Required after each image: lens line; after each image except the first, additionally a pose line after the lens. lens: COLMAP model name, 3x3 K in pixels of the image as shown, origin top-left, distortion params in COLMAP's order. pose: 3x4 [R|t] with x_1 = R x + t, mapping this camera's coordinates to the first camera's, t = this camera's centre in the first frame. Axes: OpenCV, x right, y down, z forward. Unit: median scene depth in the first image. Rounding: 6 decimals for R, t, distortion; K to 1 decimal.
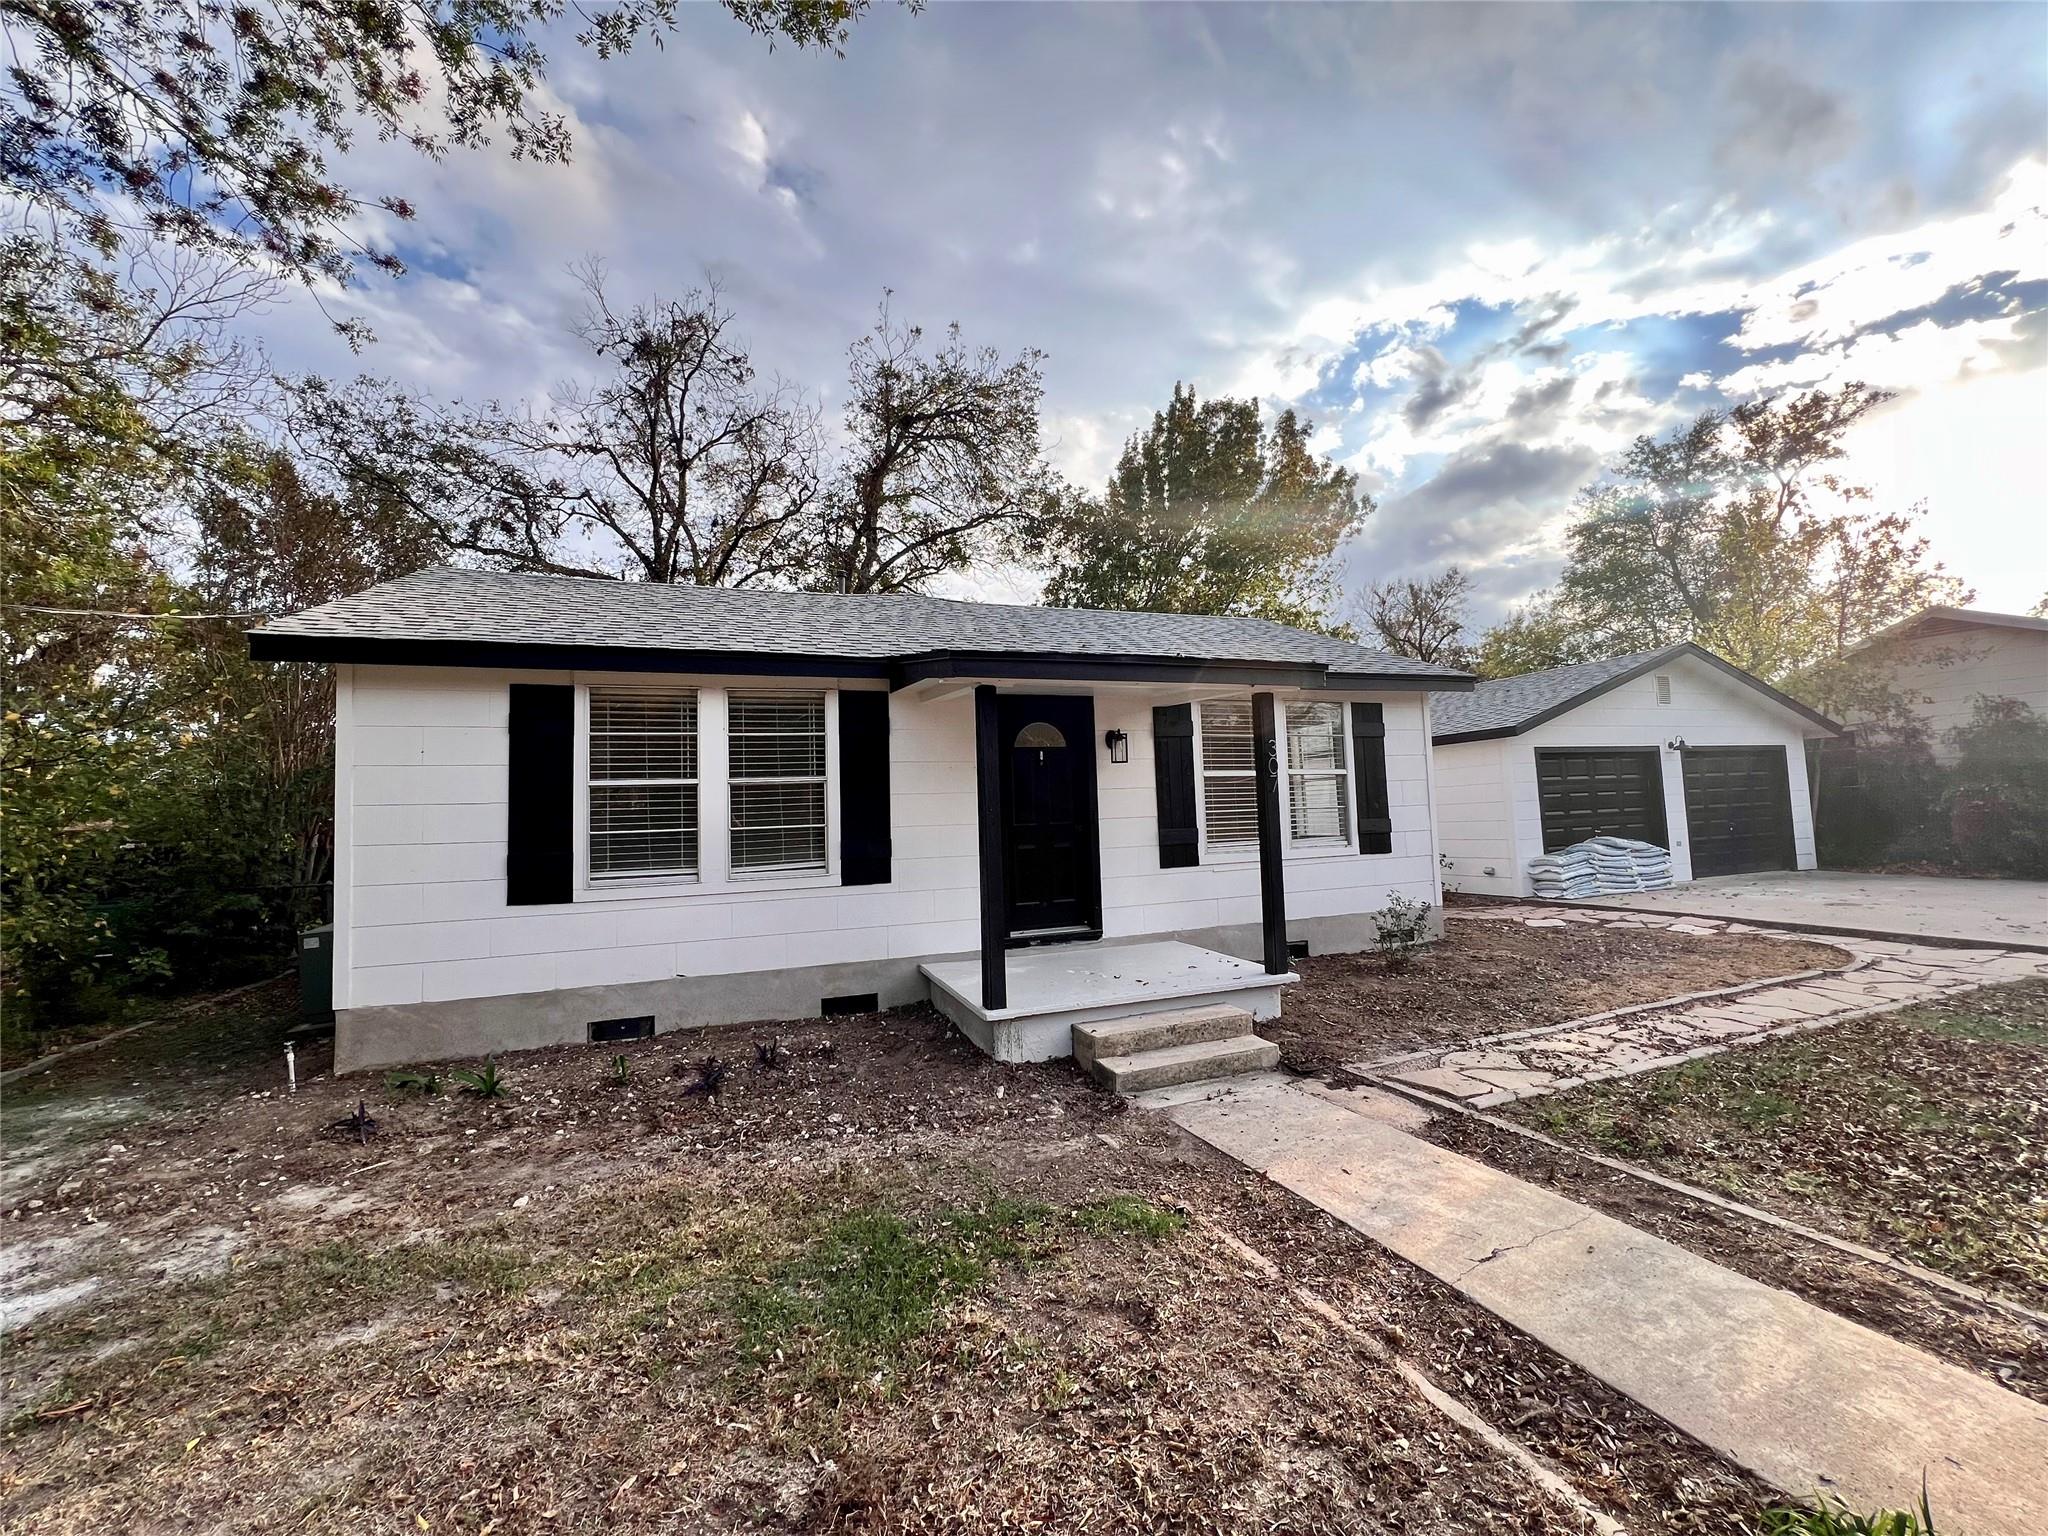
lens RADIAL K [[819.7, 0, 1022.6], [0, 819.7, 764.5], [0, 0, 1]] dist [-0.000751, 0.000242]
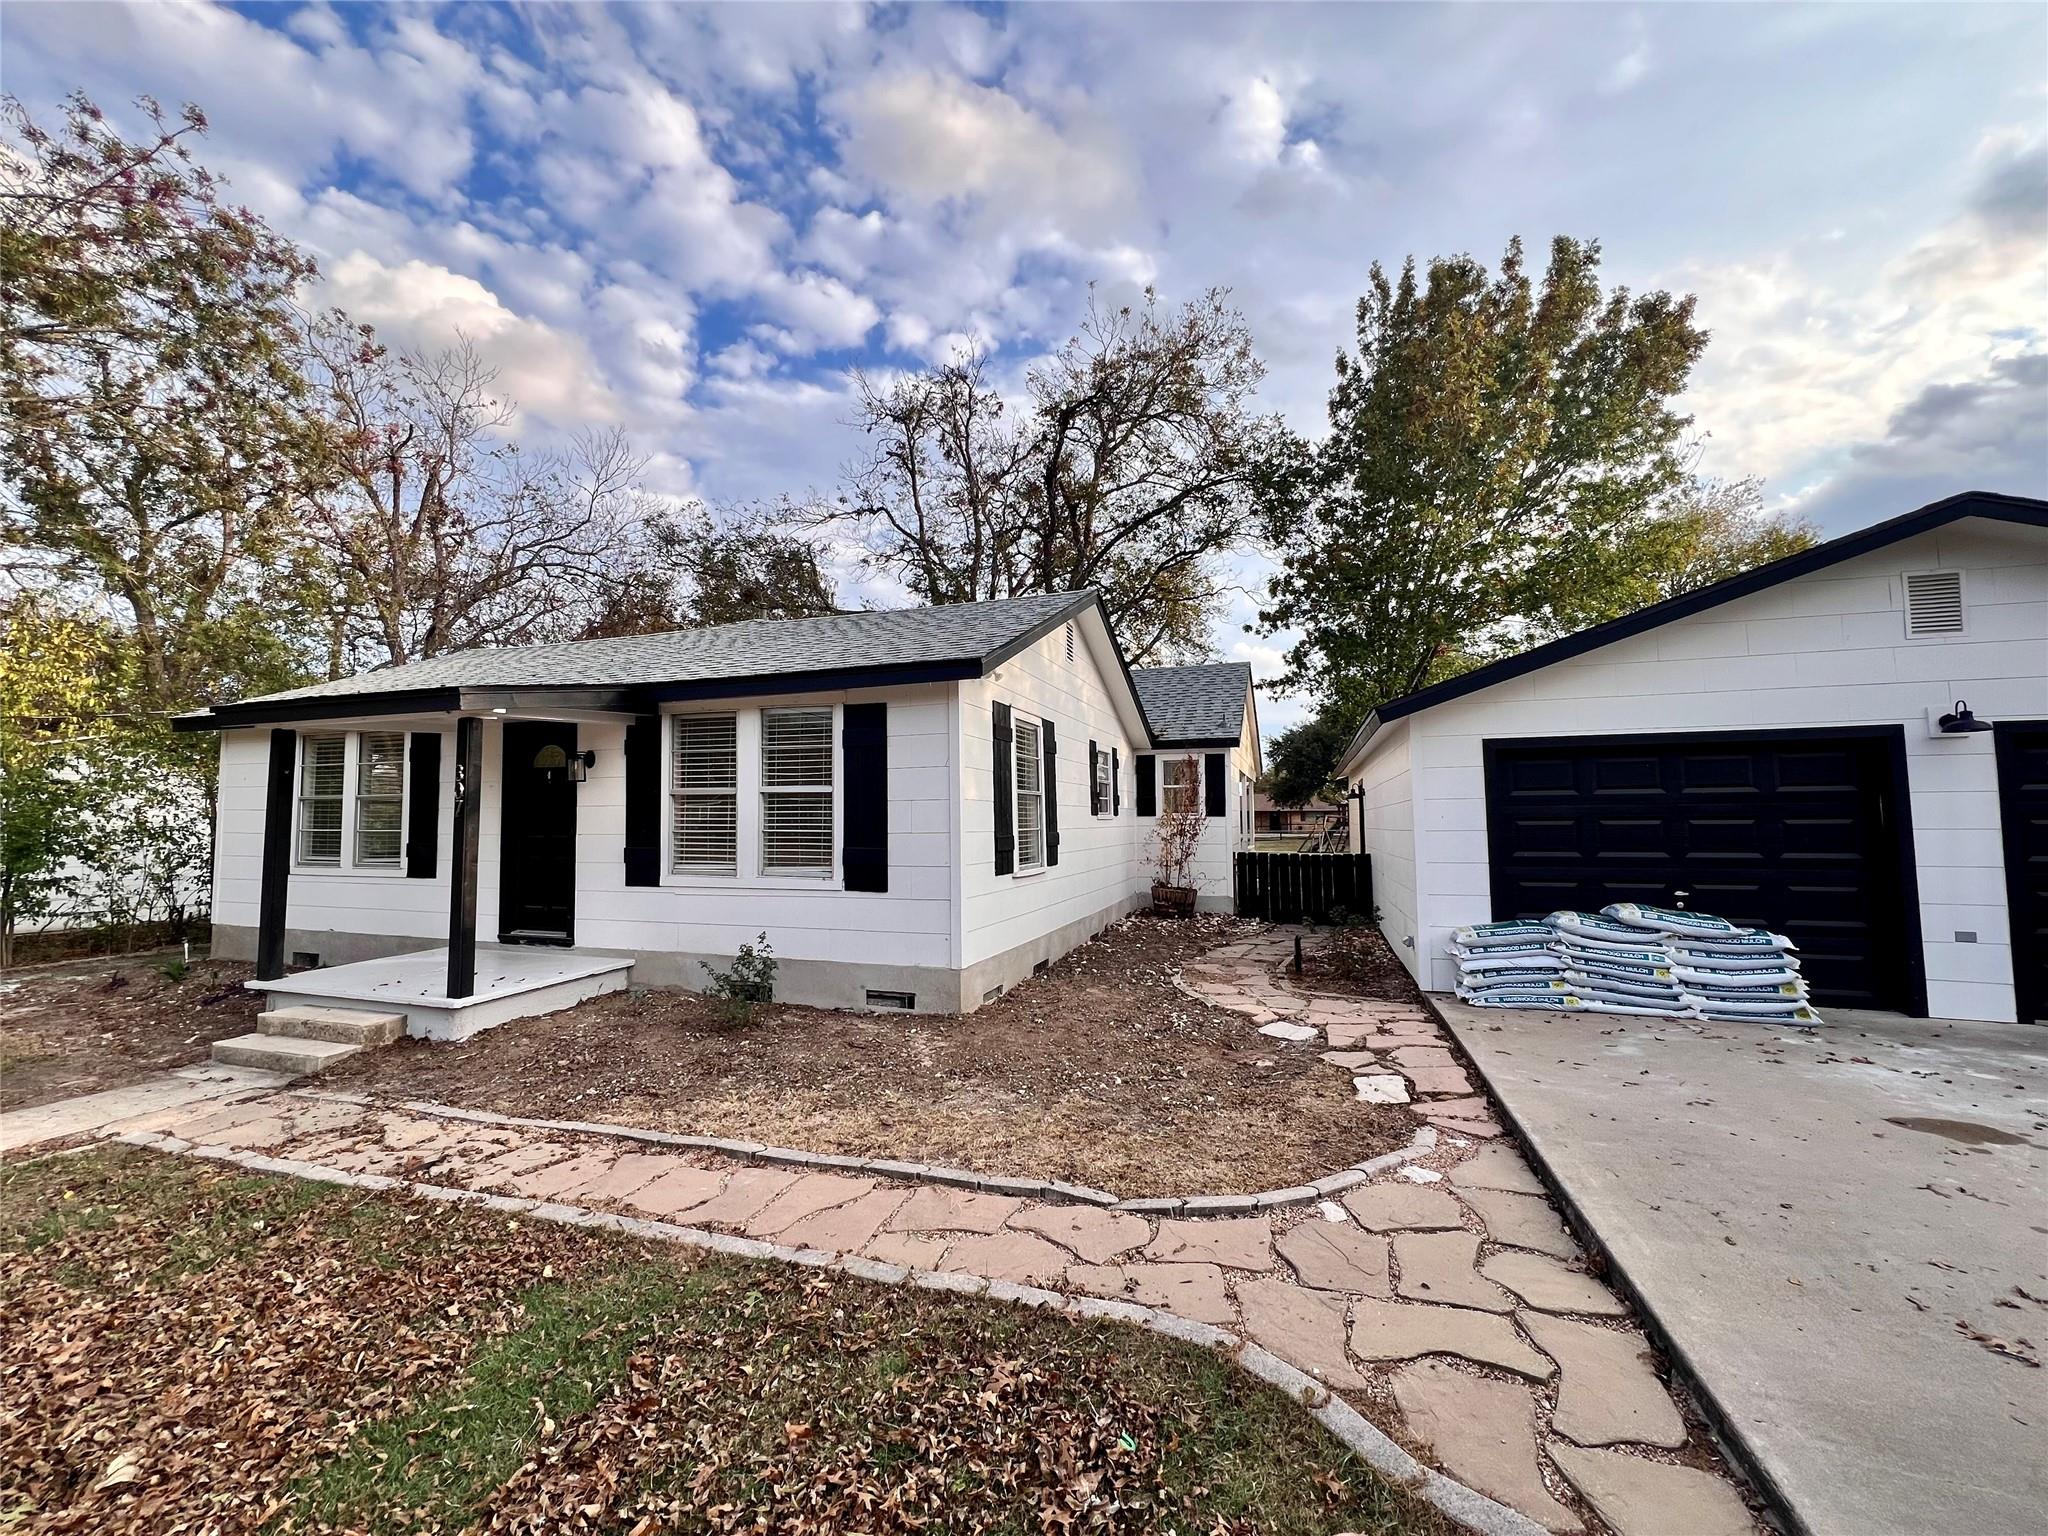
lens RADIAL K [[909.6, 0, 1023.4], [0, 909.6, 705.2], [0, 0, 1]] dist [-0.001281, 0.000121]
pose [[0.759999, -0.054579, -0.647629, 0.765618], [0.014350, 0.997634, -0.067237, -0.006653], [0.649766, 0.041807, 0.758984, 0.274651]]
